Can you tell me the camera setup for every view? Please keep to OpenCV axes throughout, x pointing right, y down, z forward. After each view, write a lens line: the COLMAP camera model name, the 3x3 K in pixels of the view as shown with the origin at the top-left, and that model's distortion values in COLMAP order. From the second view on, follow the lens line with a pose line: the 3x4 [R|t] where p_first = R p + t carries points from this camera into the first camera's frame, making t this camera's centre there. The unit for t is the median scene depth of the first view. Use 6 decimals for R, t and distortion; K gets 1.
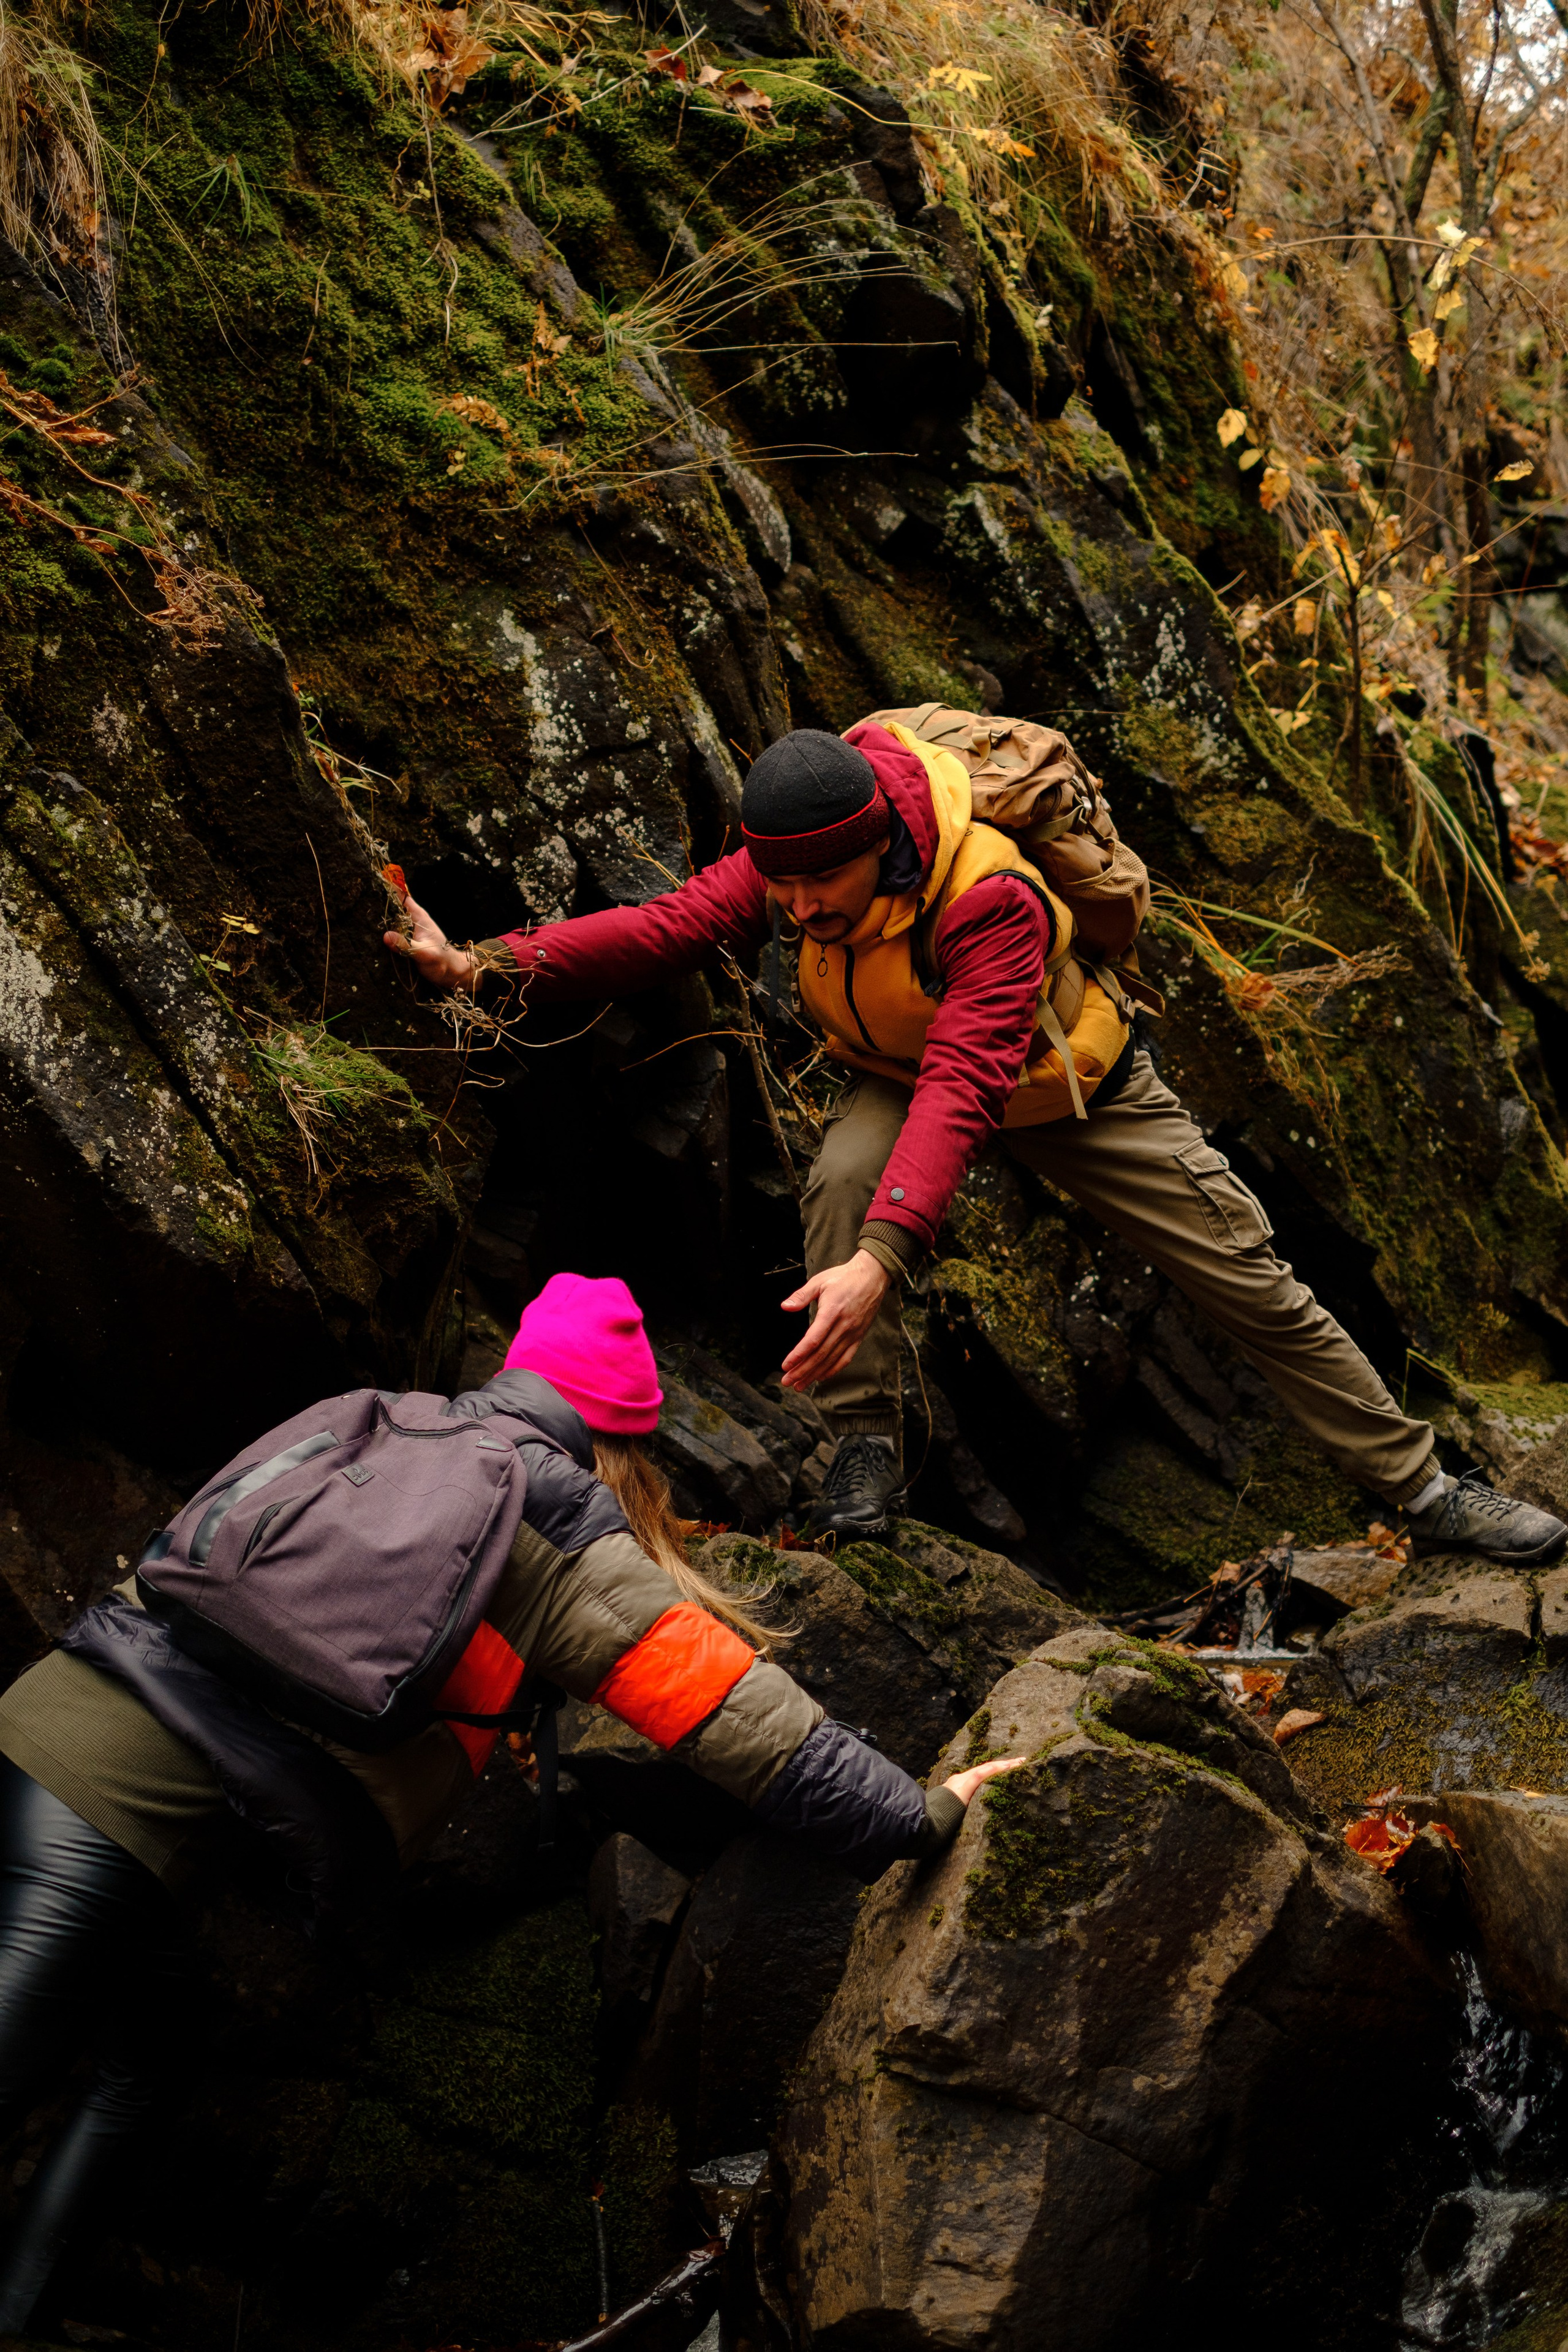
lens RADIAL K [[3704.2, 0, 839.4], [0, 3704.2, 1360.9], [0, 0, 1]] dist [-0.015089, 0.015994]
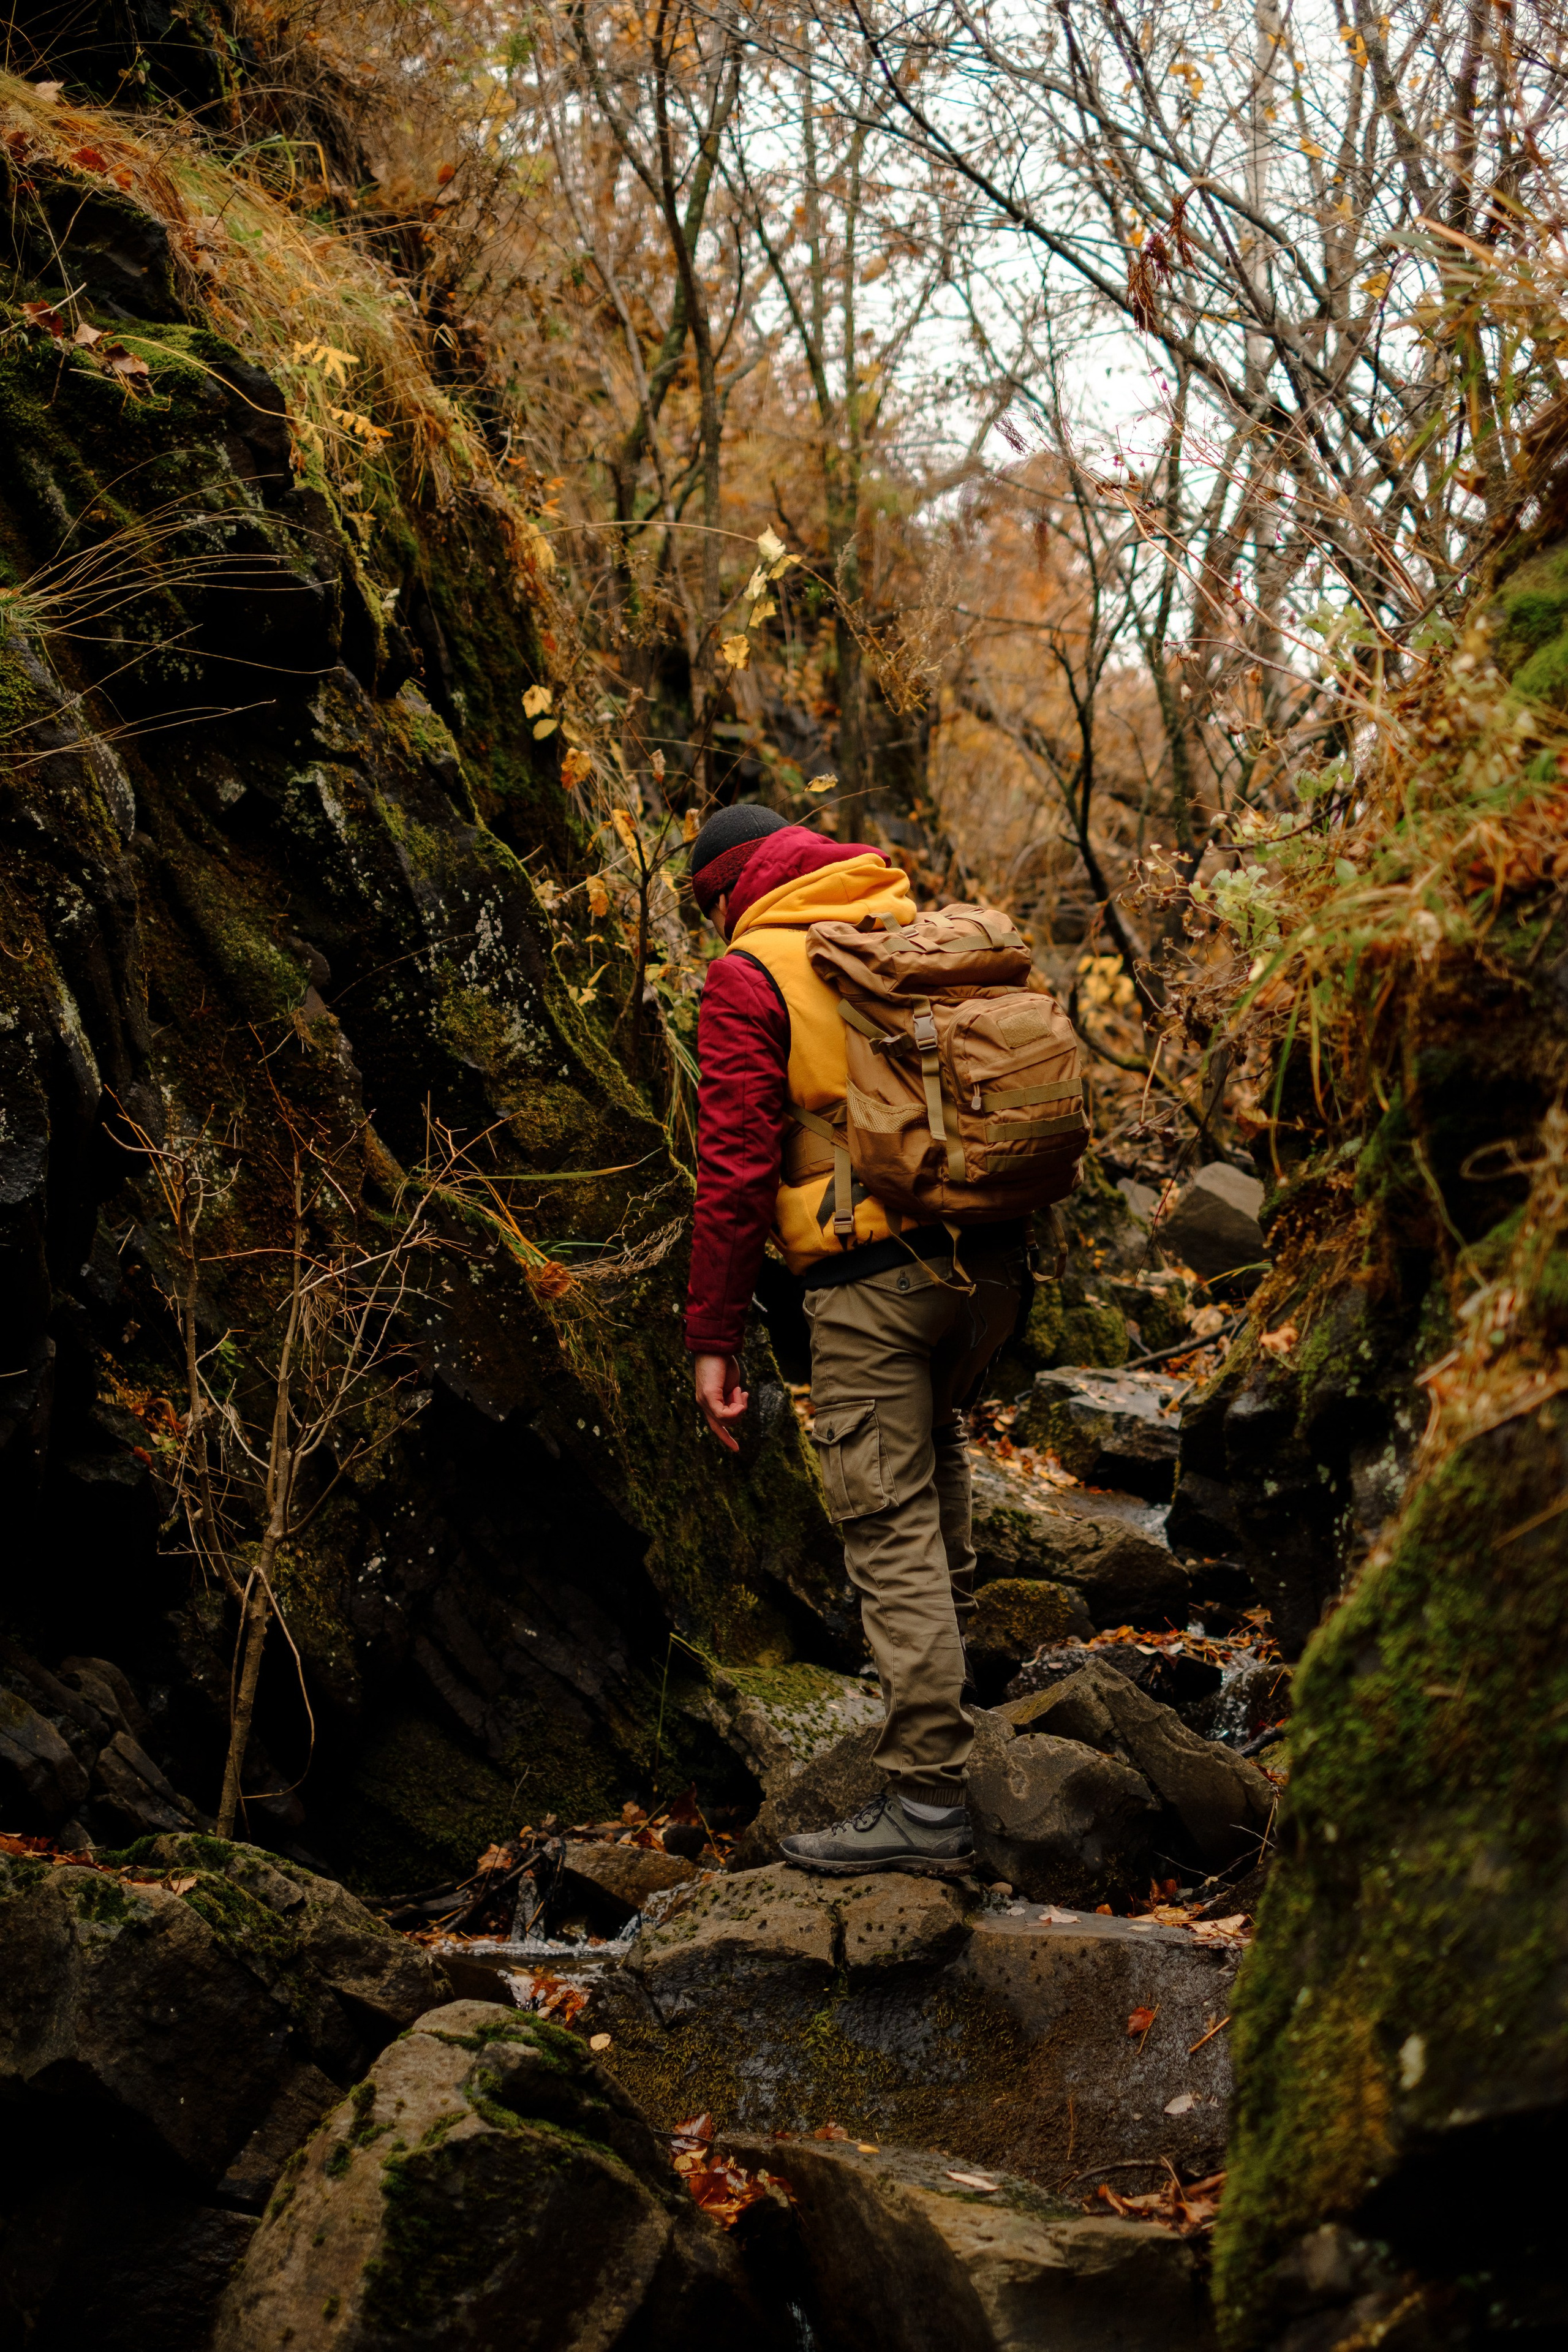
lens RADIAL K [[3704.2, 0, 839.4], [0, 3704.2, 1360.9], [0, 0, 1]] dist [-0.015089, 0.015994]
pose [[0.963272, 0.059840, 0.261774, -0.079264], [-0.054122, 0.998113, -0.029004, -0.055064], [-0.263016, 0.013771, 0.964693, 0.003773]]
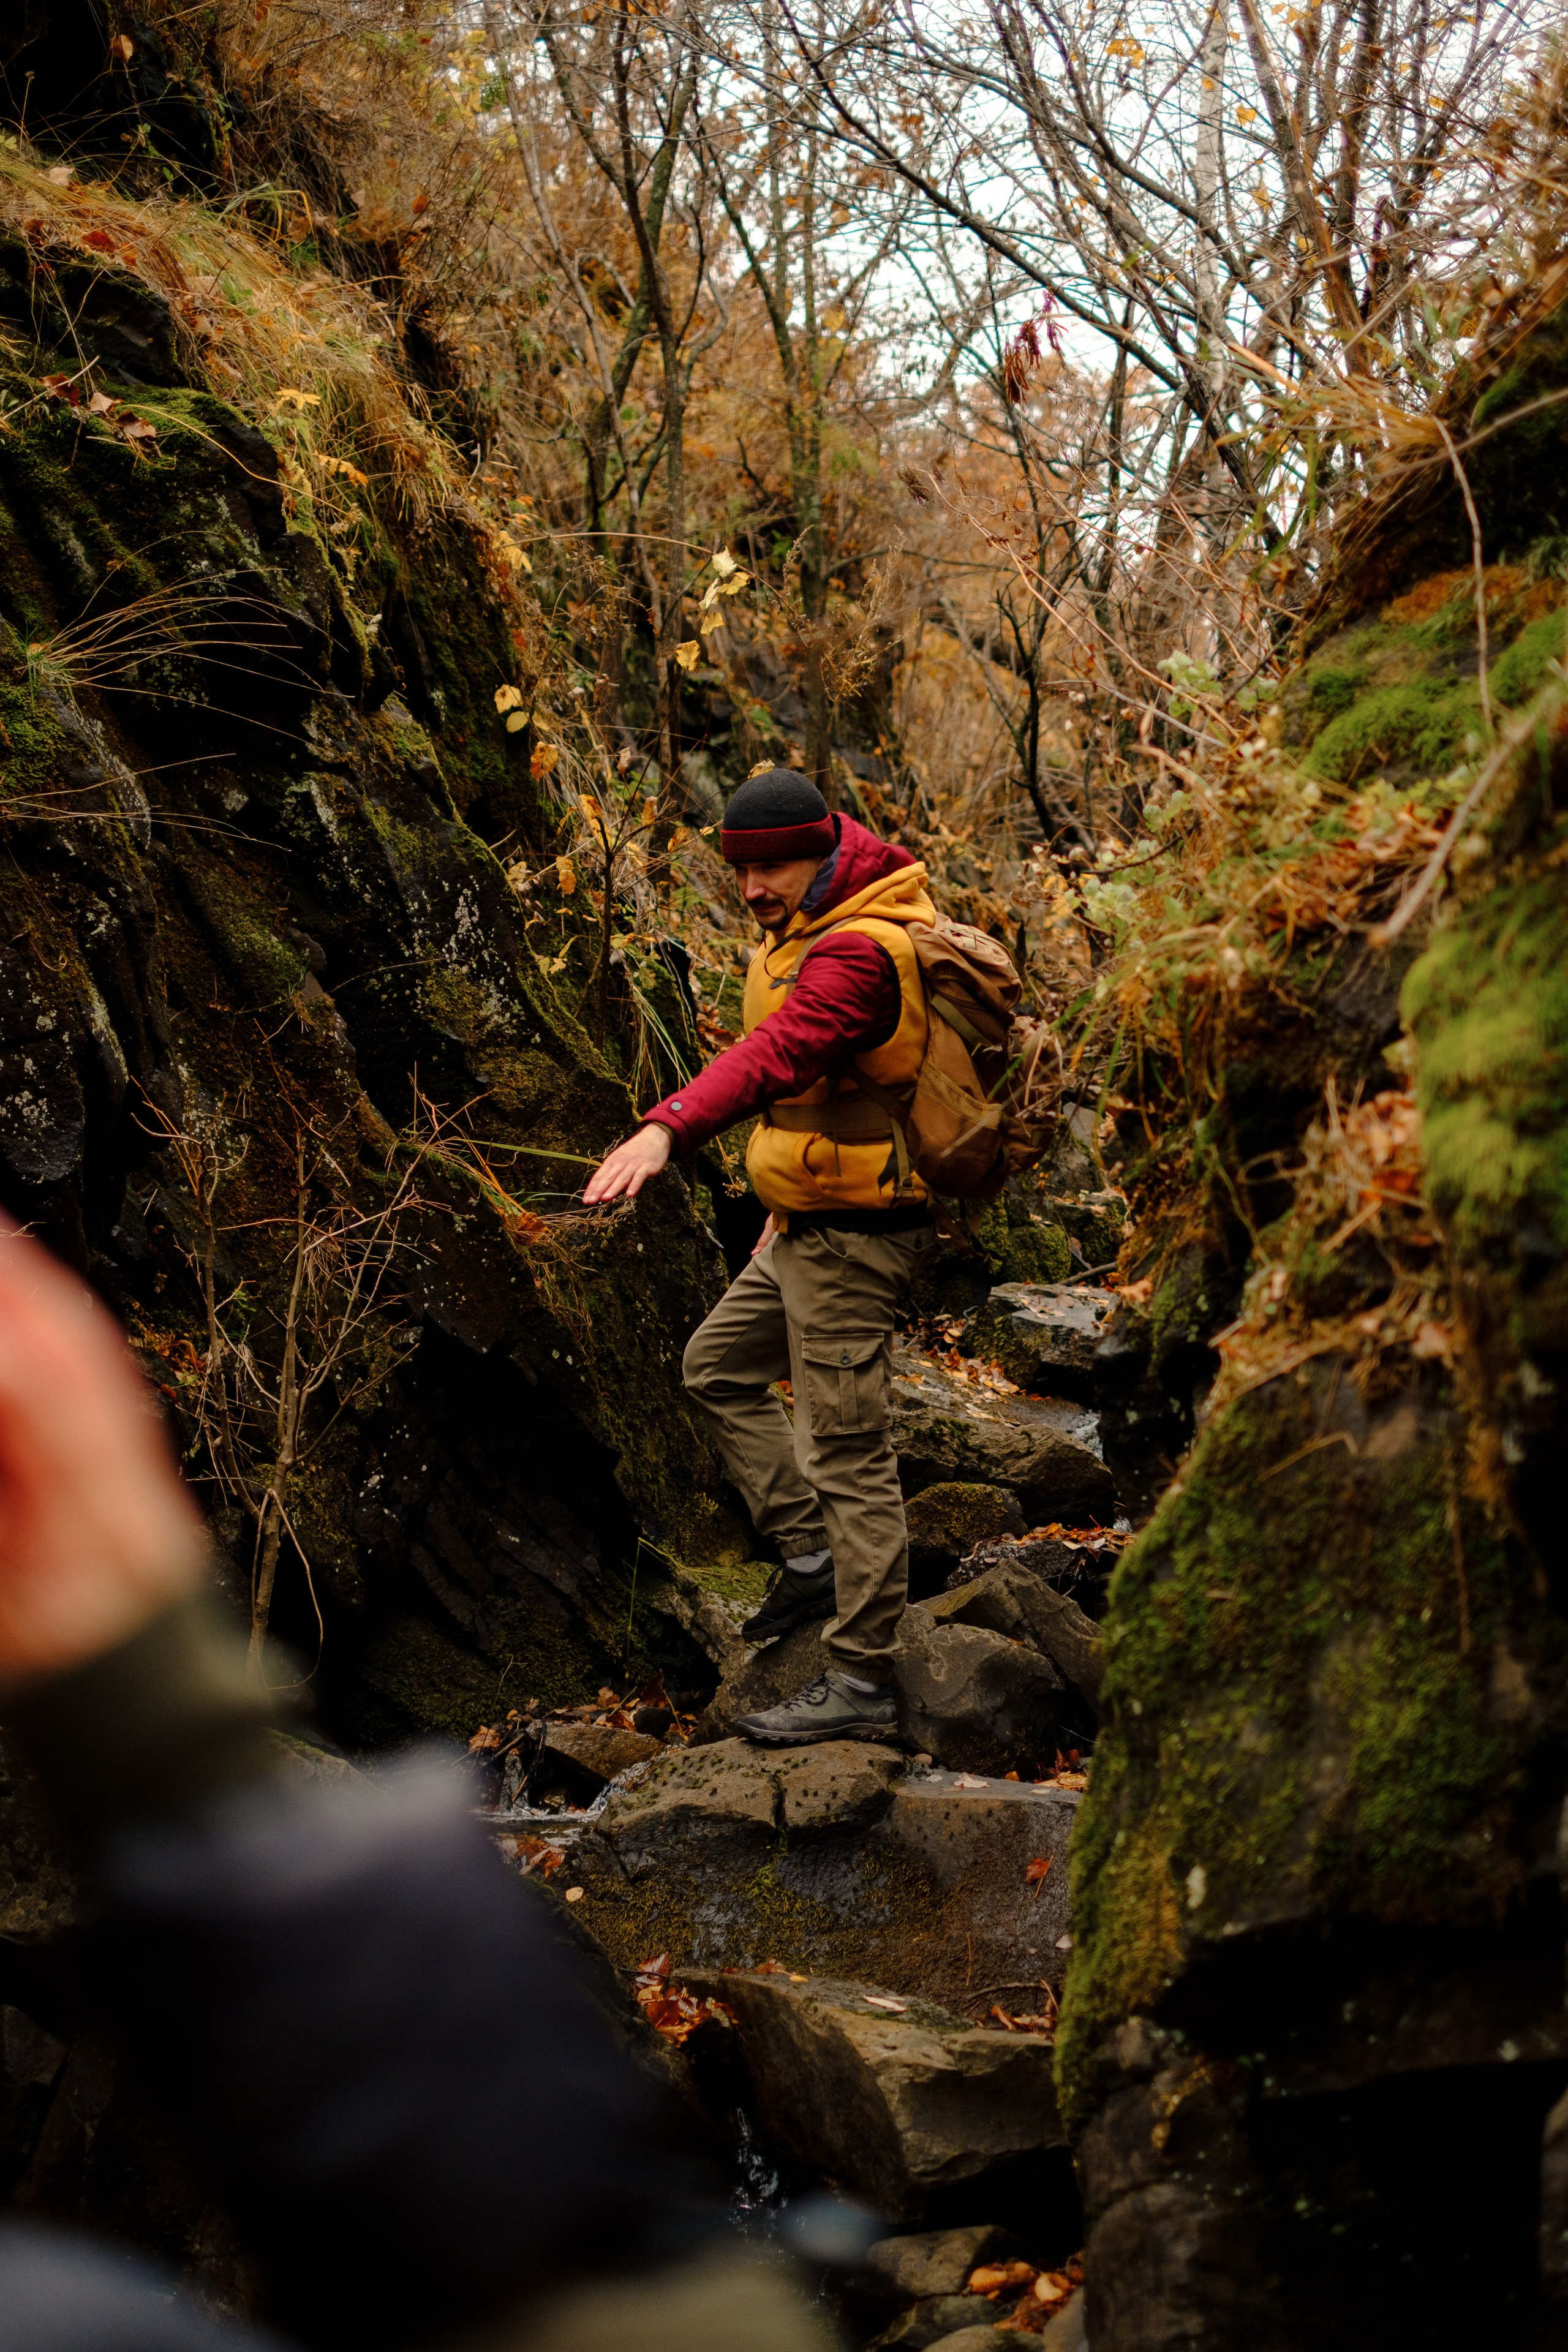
lens RADIAL K [[3710.0, 0, 896.4], [0, 3710.0, 1392.8], [0, 0, 1]] dist [-0.008777, 0.025849]
pose [[0.960087, 0.038472, 0.277041, -0.097591], [-0.043235, 0.999003, 0.011103, -0.069487], [-0.276338, -0.022637, 0.960794, -0.135635]]
